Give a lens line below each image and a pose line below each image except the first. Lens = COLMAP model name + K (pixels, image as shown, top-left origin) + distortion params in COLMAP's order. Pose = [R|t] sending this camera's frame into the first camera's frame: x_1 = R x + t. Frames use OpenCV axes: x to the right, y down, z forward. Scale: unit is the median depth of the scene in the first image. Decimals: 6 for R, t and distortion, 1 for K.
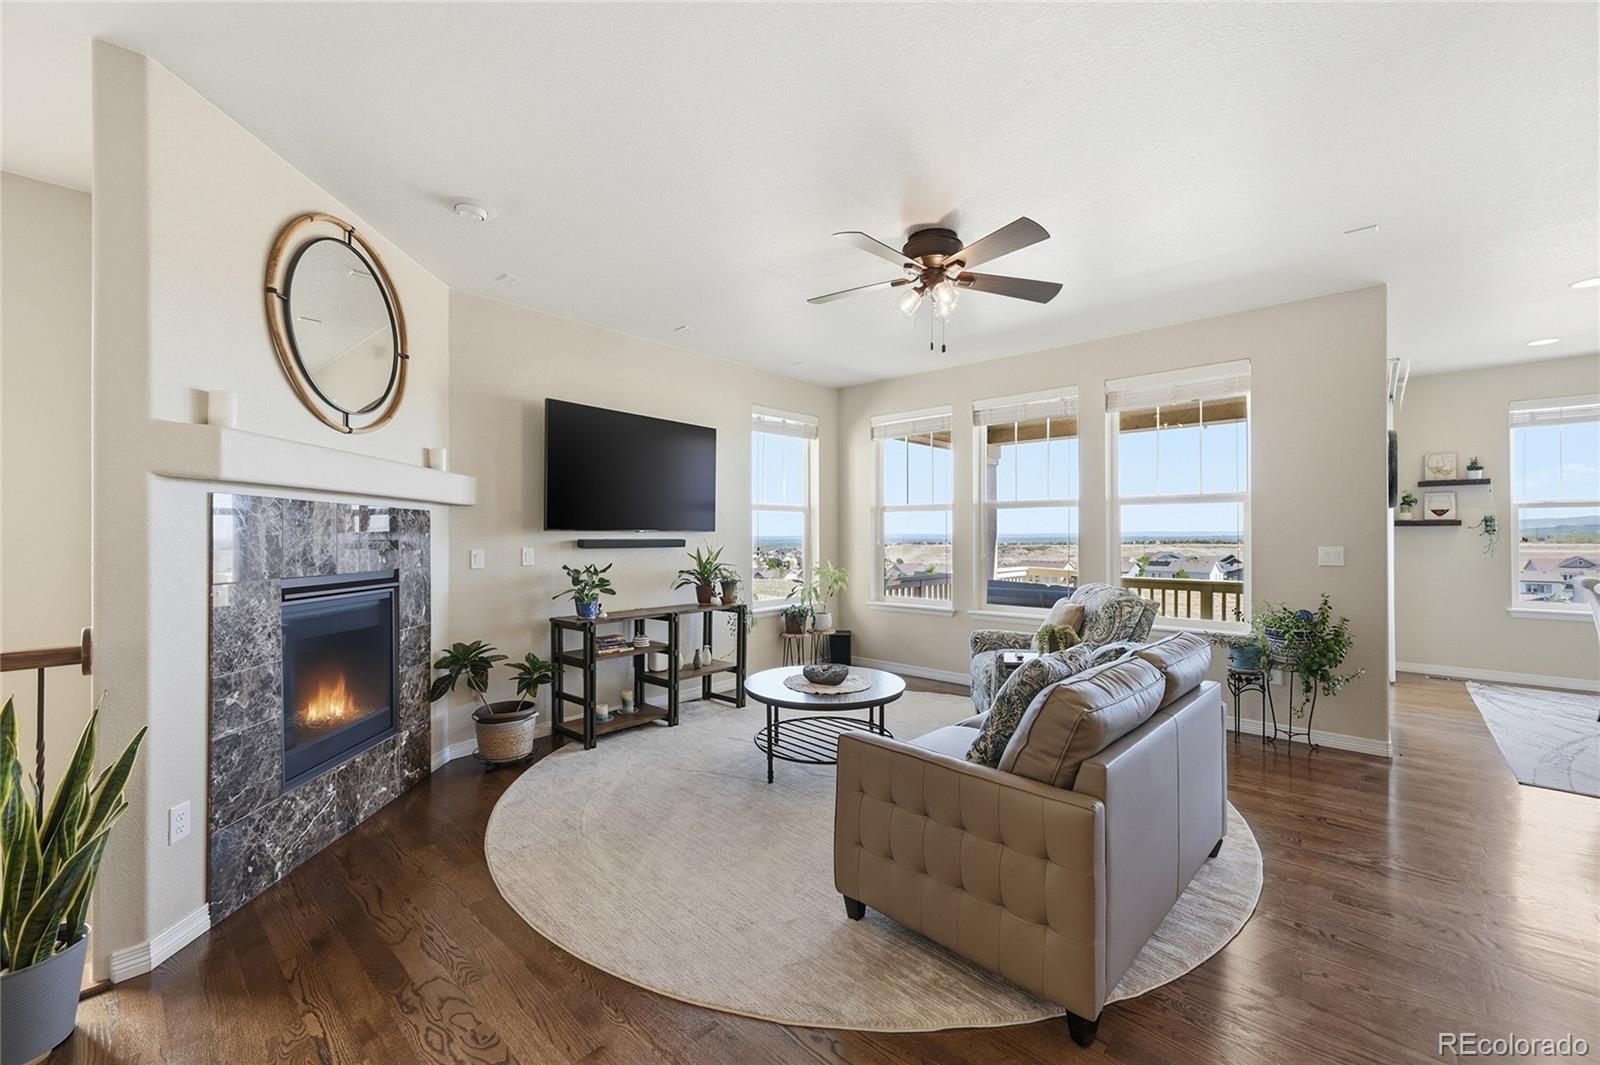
lens RADIAL K [[625.8, 0, 807.0], [0, 625.8, 529.2], [0, 0, 1]] dist [-0.001621, -0.000215]
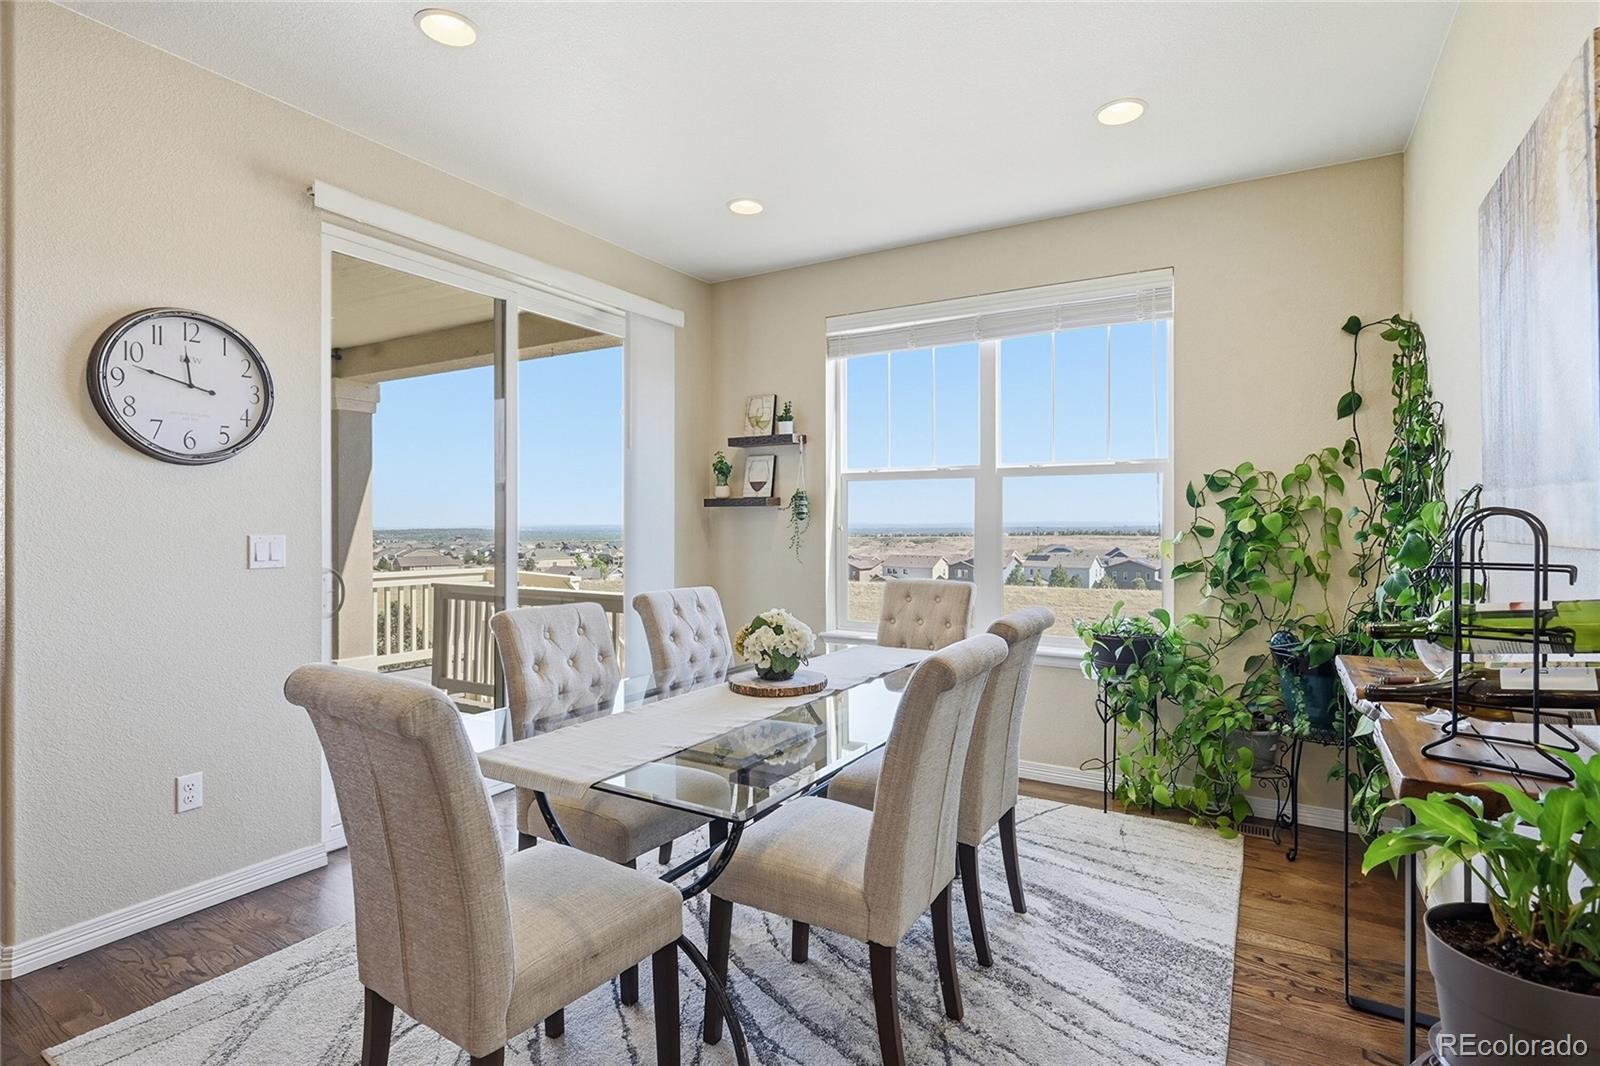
lens RADIAL K [[782.0, 0, 809.7], [0, 782.0, 523.3], [0, 0, 1]] dist [0.000757, 0.000532]
pose [[0.977841, 0.001936, 0.209341, 0.907692], [-0.003534, 0.999967, 0.007260, 0.006147], [-0.209320, -0.007838, 0.977816, 0.188263]]
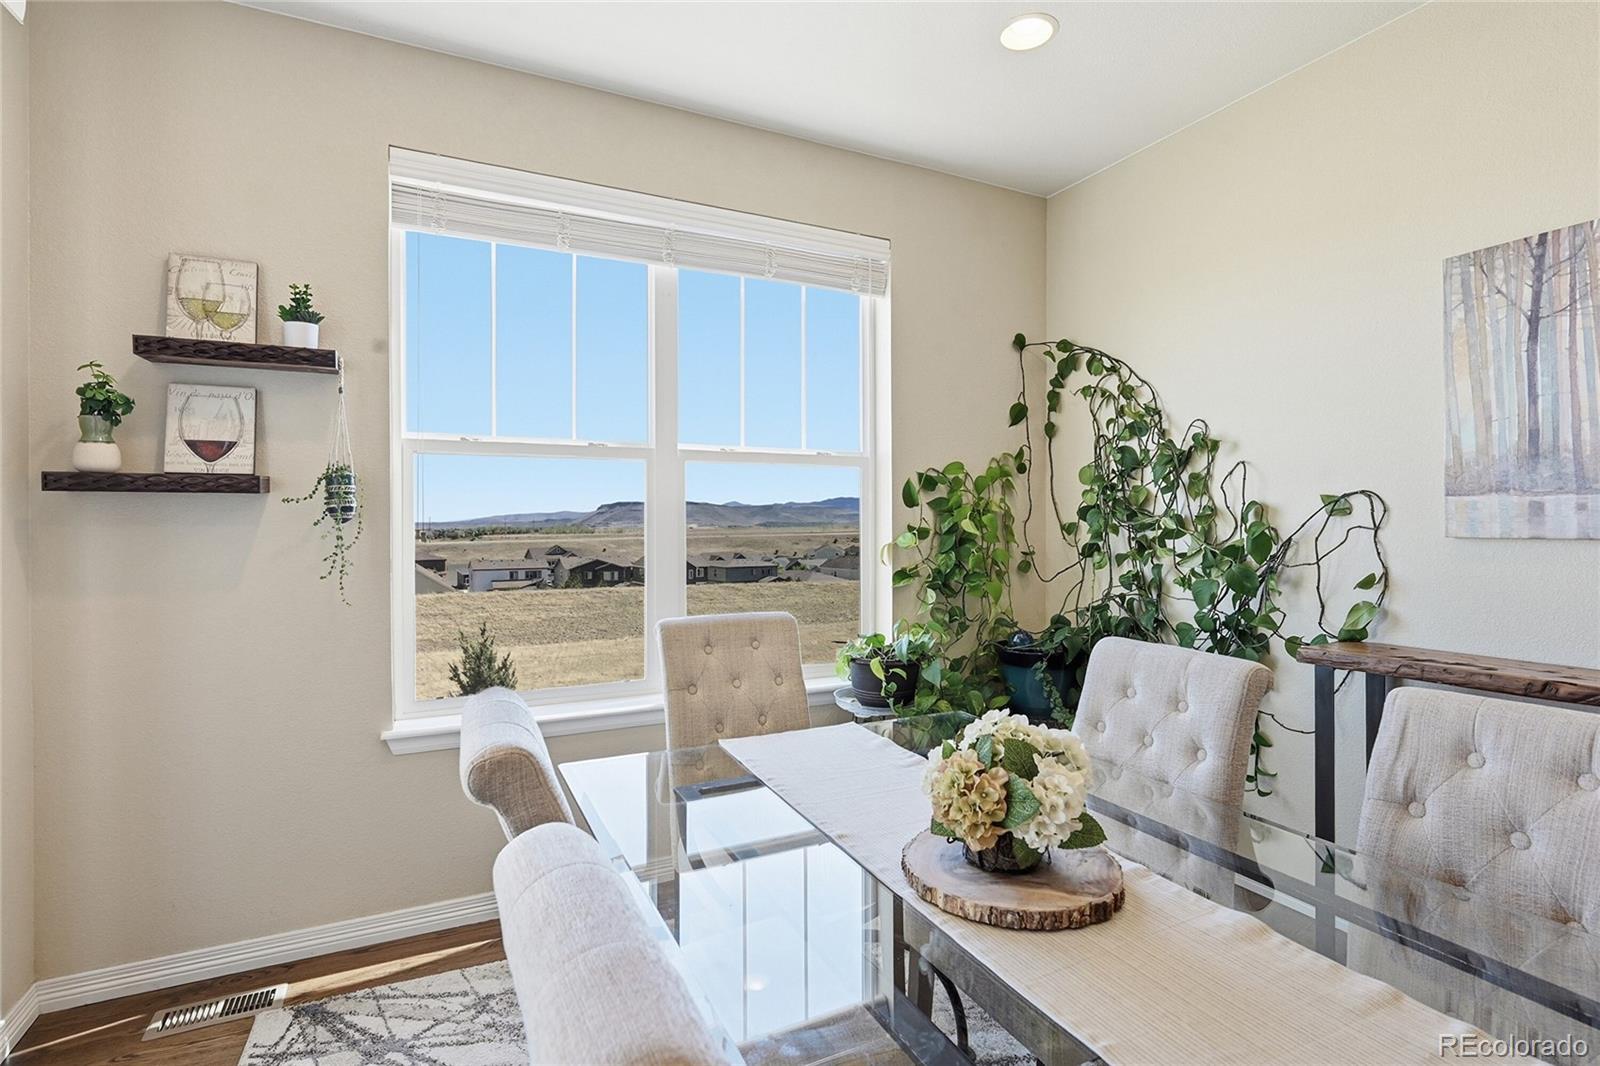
lens RADIAL K [[782.0, 0, 809.7], [0, 782.0, 523.3], [0, 0, 1]] dist [0.000757, 0.000532]
pose [[0.360620, -0.000149, 0.932713, 0.773837], [-0.001779, 0.999998, 0.000848, 0.008231], [-0.932711, -0.001965, 0.360619, 0.598999]]
